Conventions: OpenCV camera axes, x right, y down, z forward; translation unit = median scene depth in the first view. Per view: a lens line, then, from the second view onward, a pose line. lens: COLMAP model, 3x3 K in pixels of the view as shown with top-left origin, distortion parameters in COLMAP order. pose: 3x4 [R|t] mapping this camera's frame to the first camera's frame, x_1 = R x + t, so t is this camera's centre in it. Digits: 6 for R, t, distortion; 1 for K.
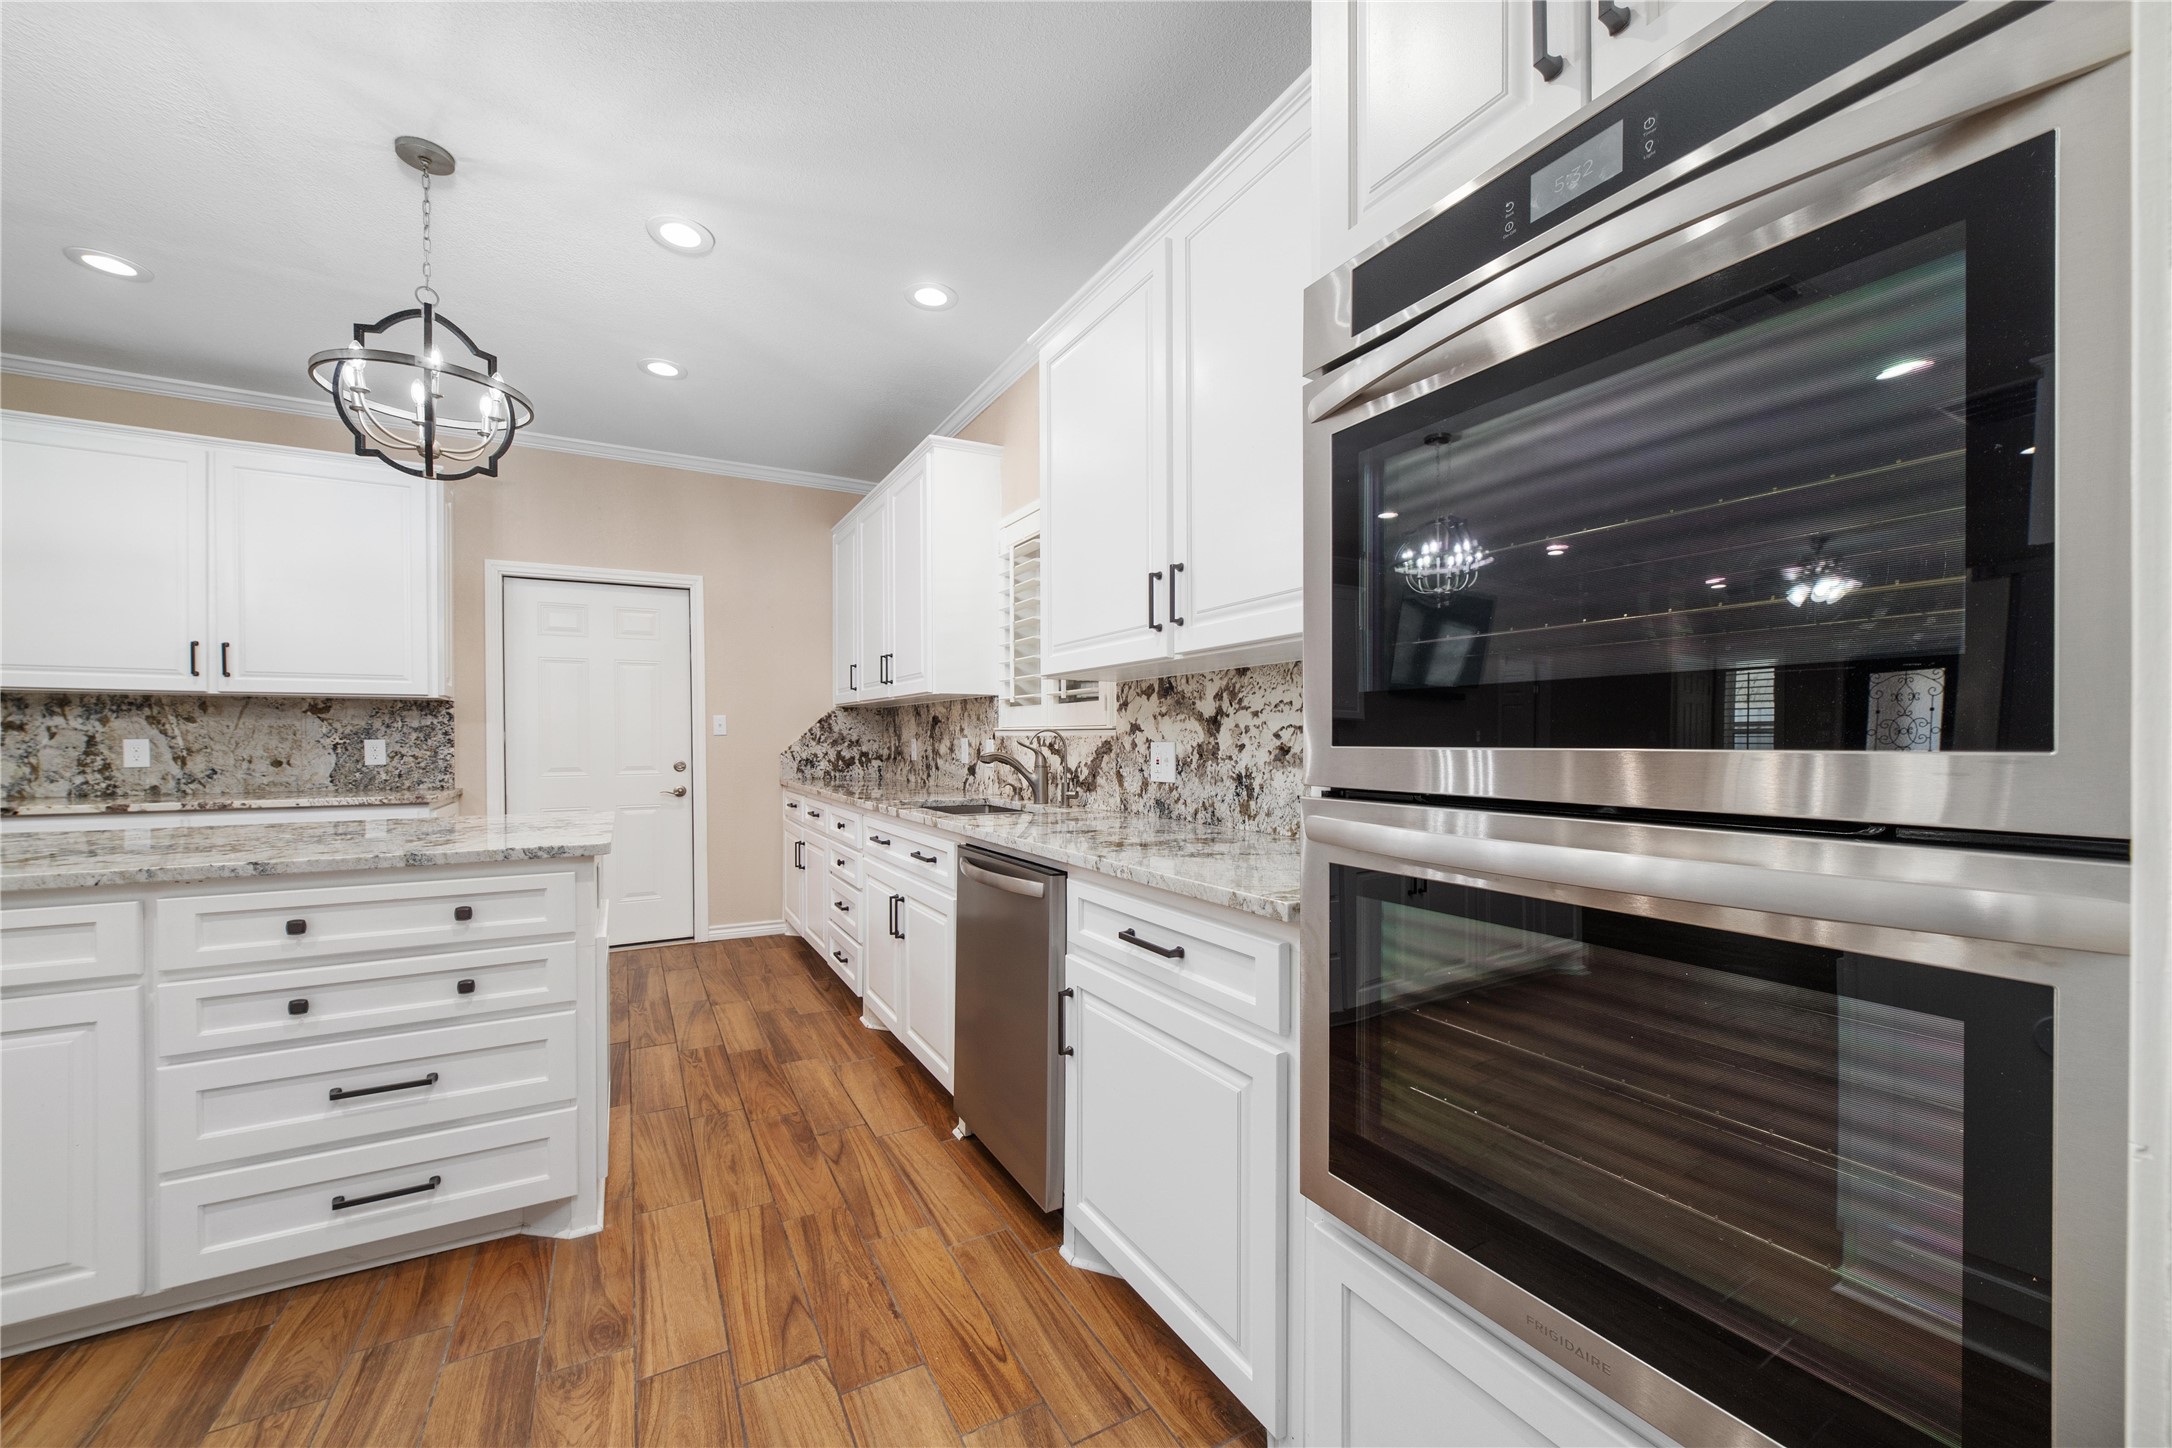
lens RADIAL K [[820.5, 0, 1085.9], [0, 820.5, 743.3], [0, 0, 1]] dist [-0.005516, 0.001572]
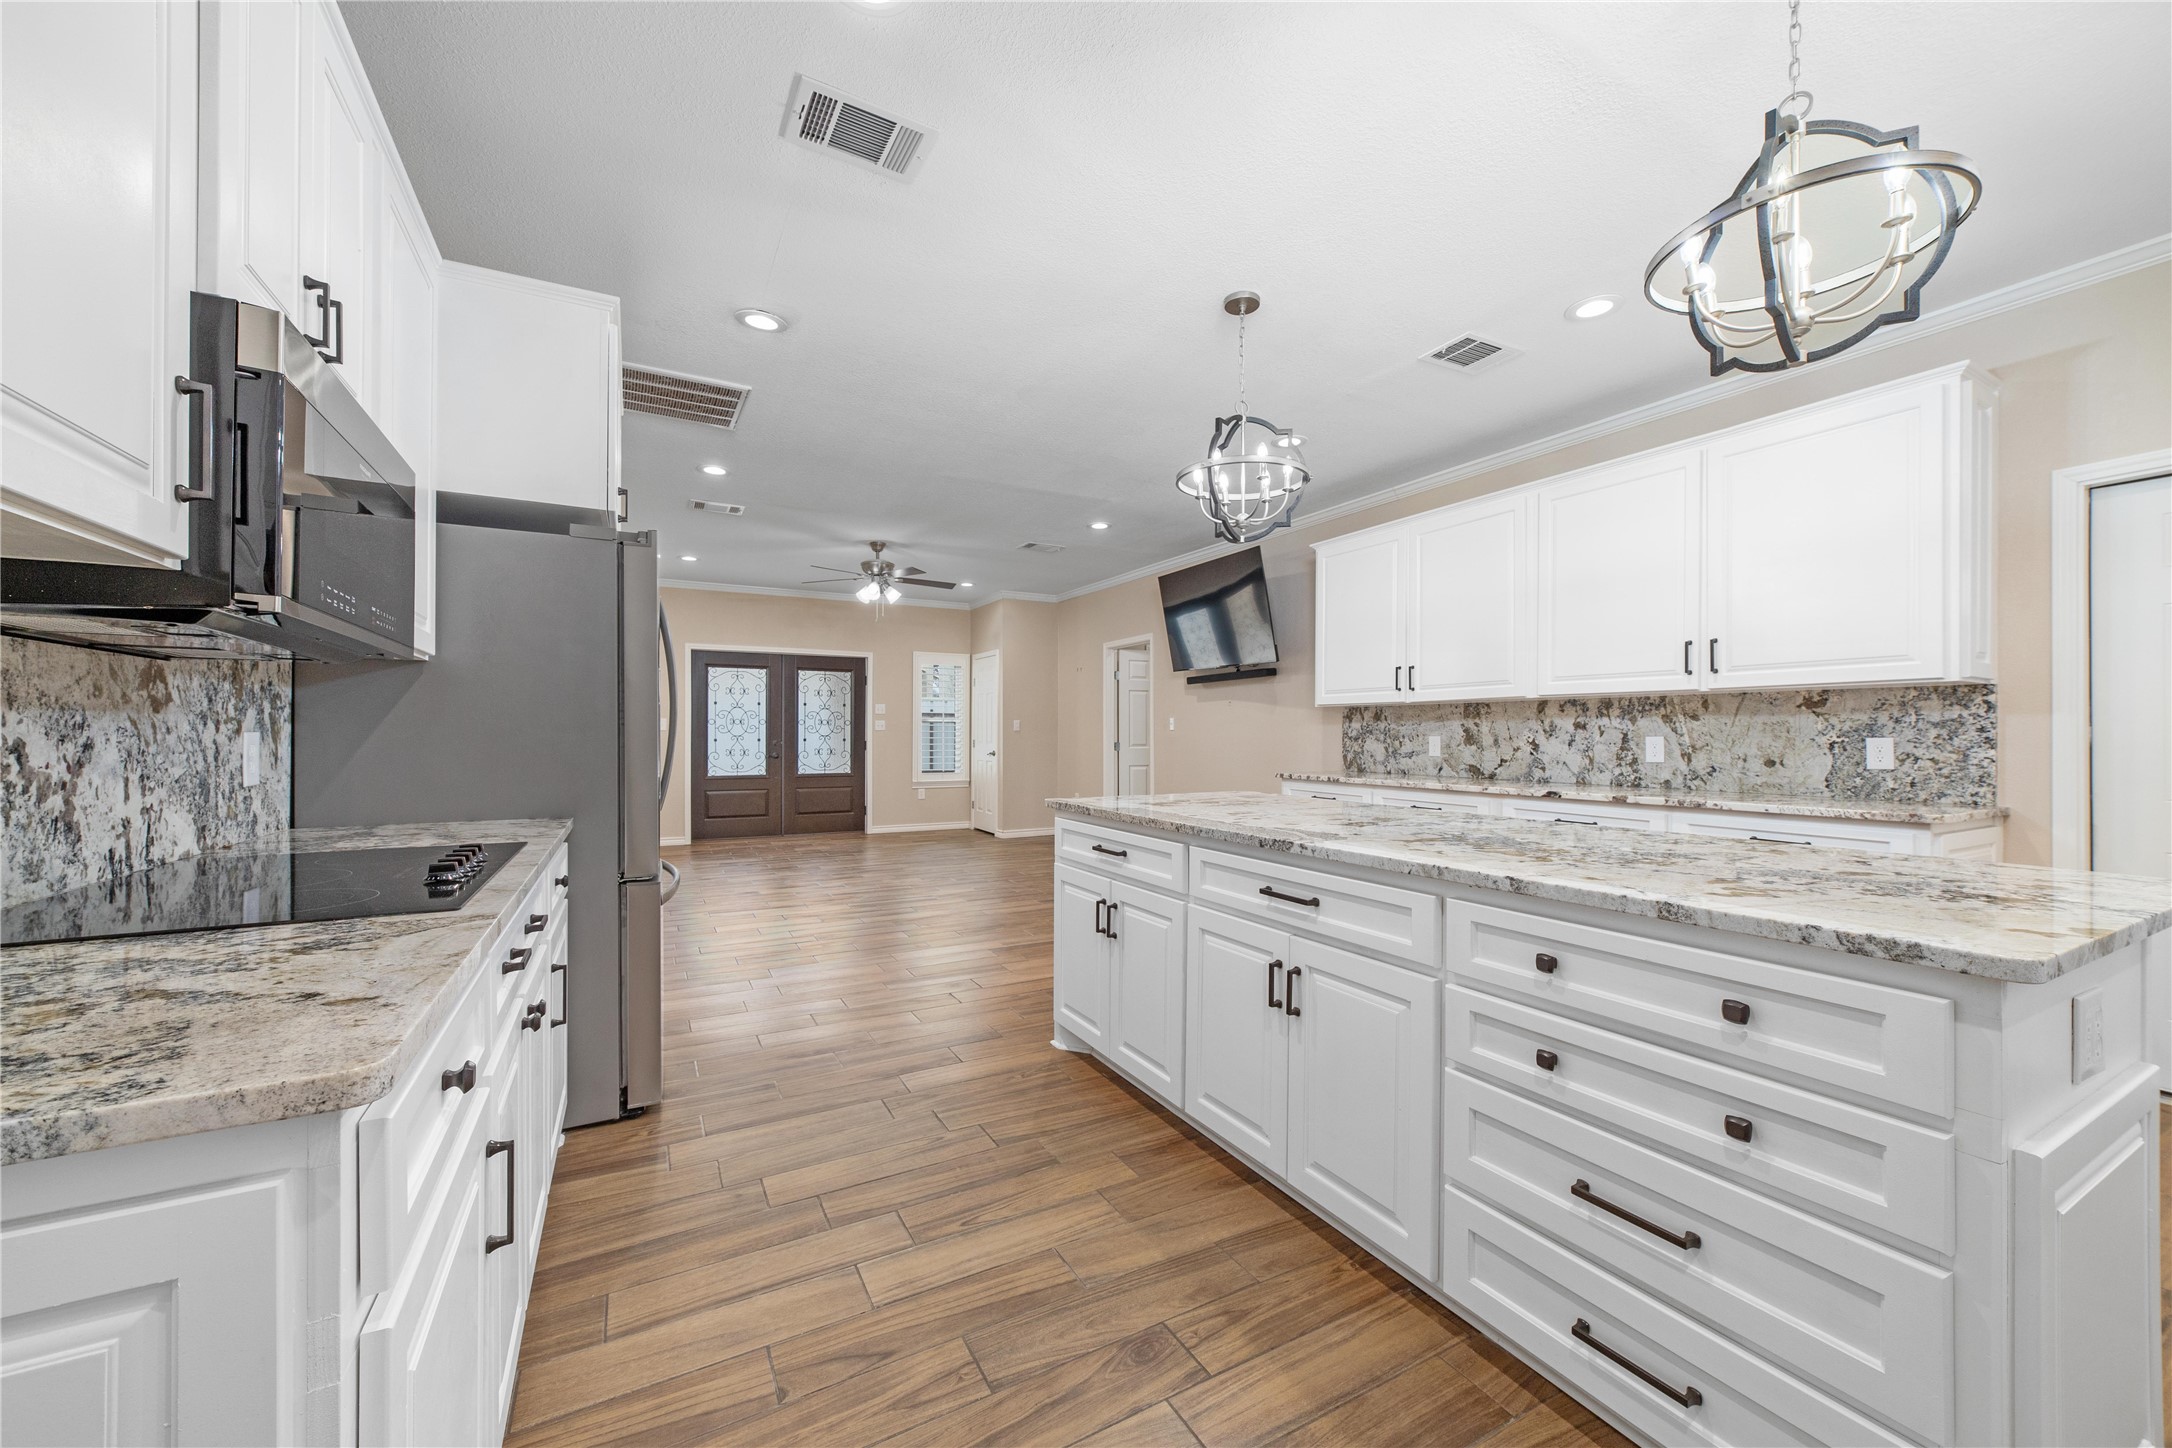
lens RADIAL K [[820.5, 0, 1085.3], [0, 820.5, 735.3], [0, 0, 1]] dist [-0.005516, 0.001572]
pose [[-0.011785, 0.000649, -0.999930, -0.075338], [-0.007773, 0.999970, 0.000740, -0.002030], [0.999900, 0.007781, -0.011779, 0.315539]]
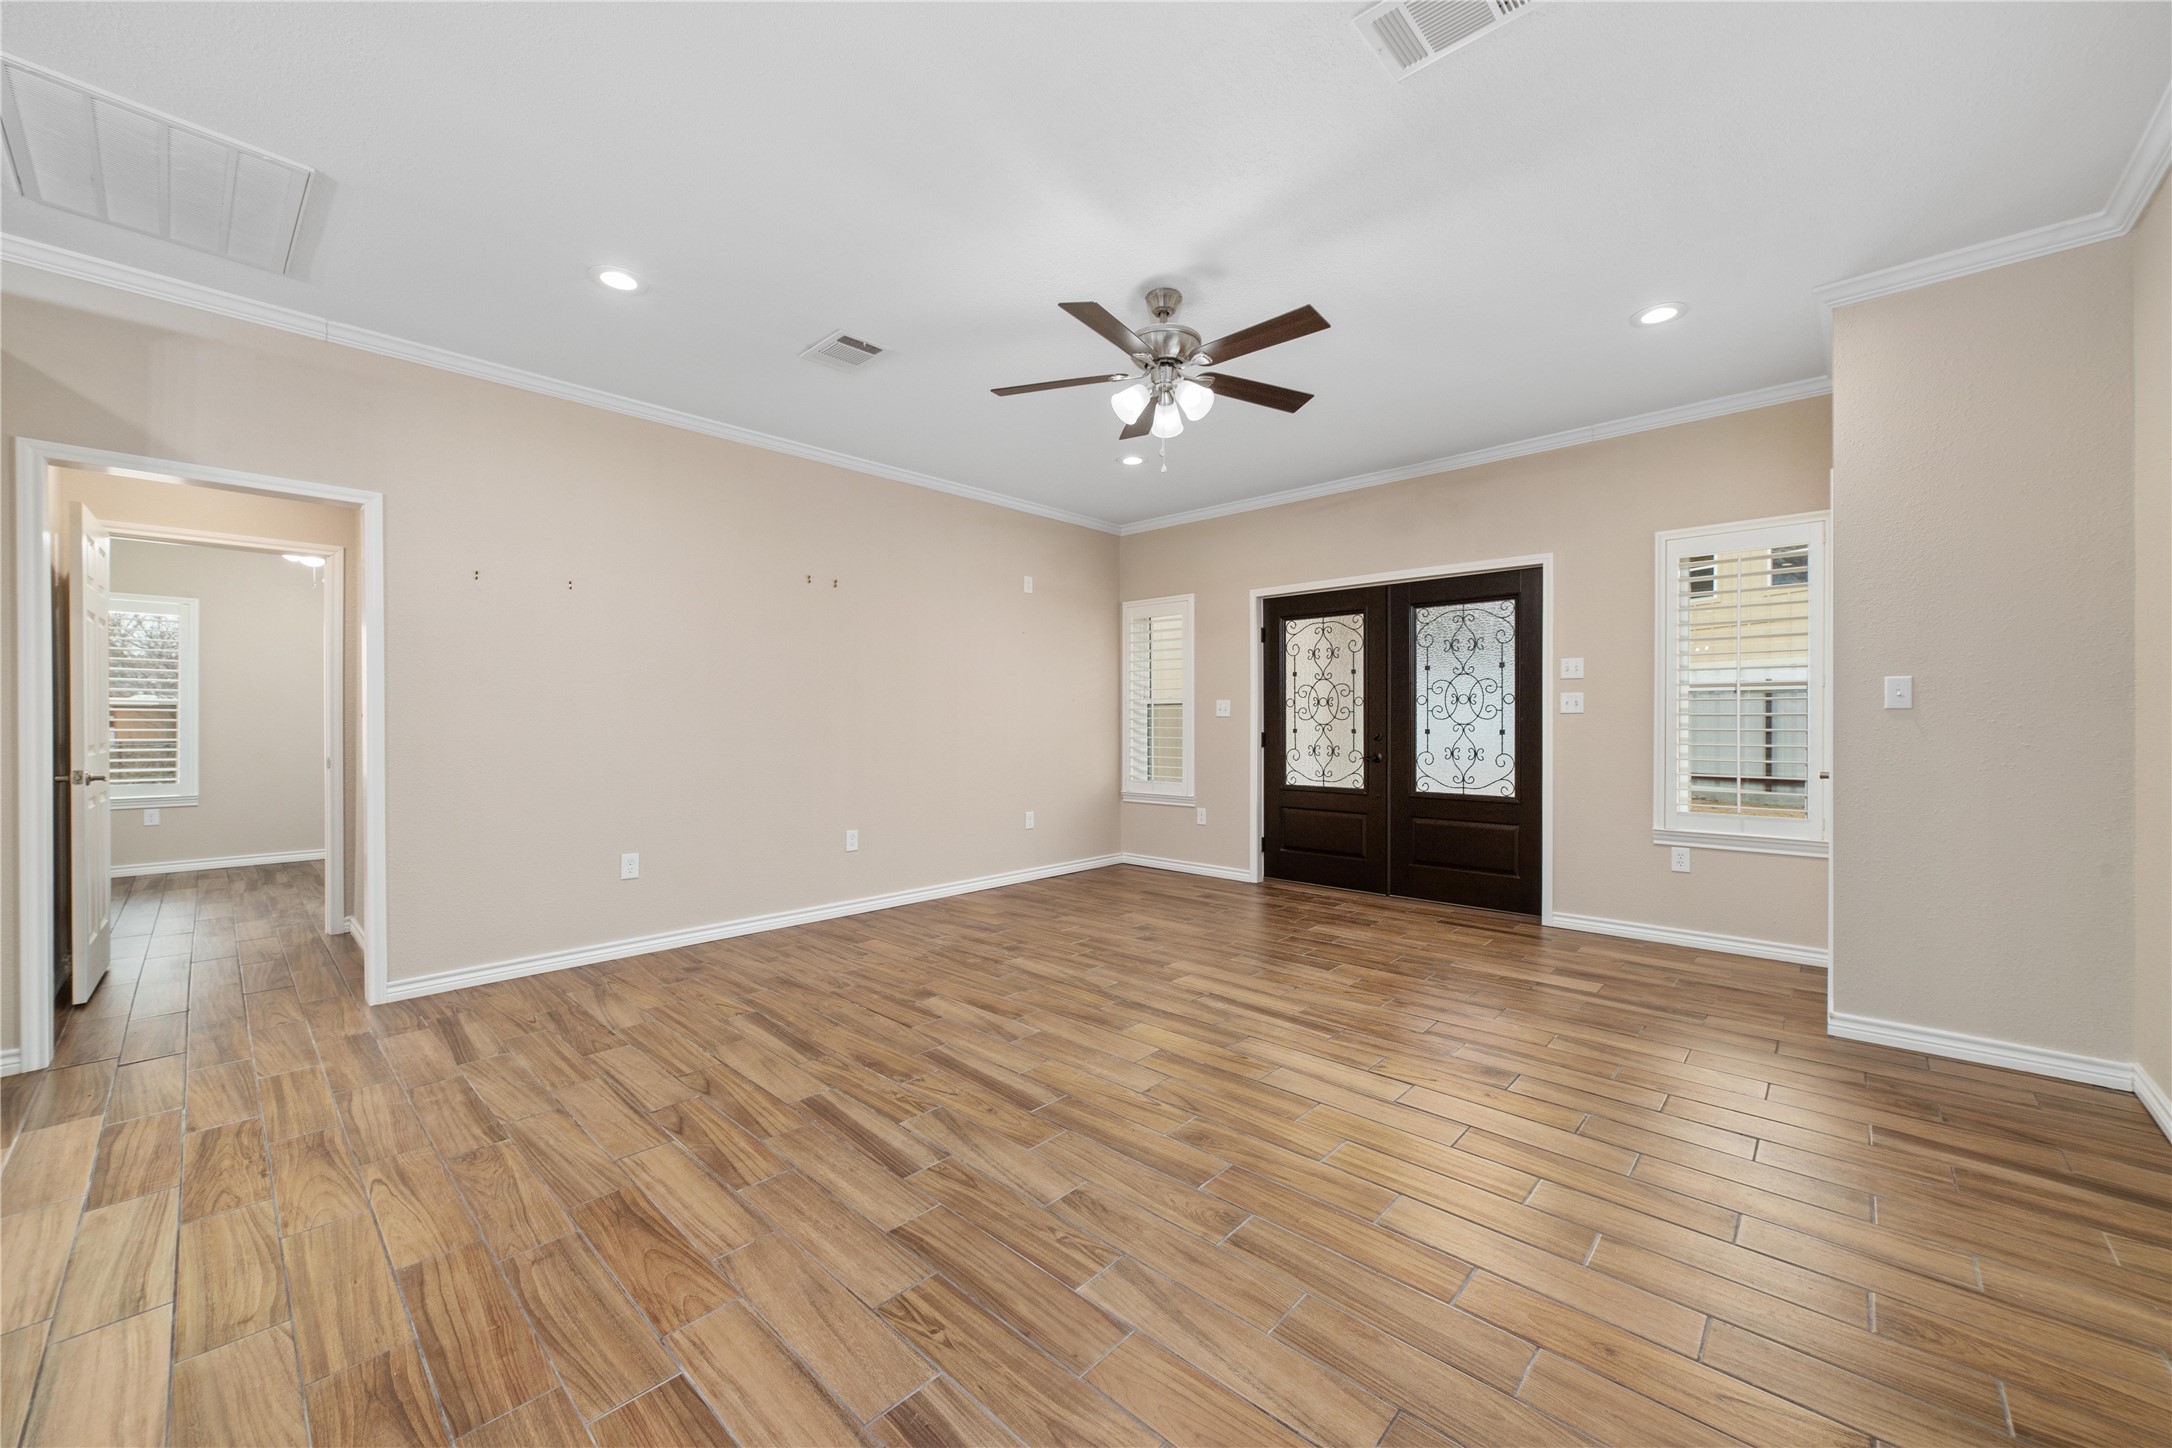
lens RADIAL K [[820.5, 0, 1094.2], [0, 820.5, 728.1], [0, 0, 1]] dist [-0.005516, 0.001572]
pose [[-0.951000, -0.000559, -0.309189, -2.060358], [-0.004046, 0.999935, 0.010636, 0.002686], [0.309163, 0.011365, -0.950941, 0.669345]]
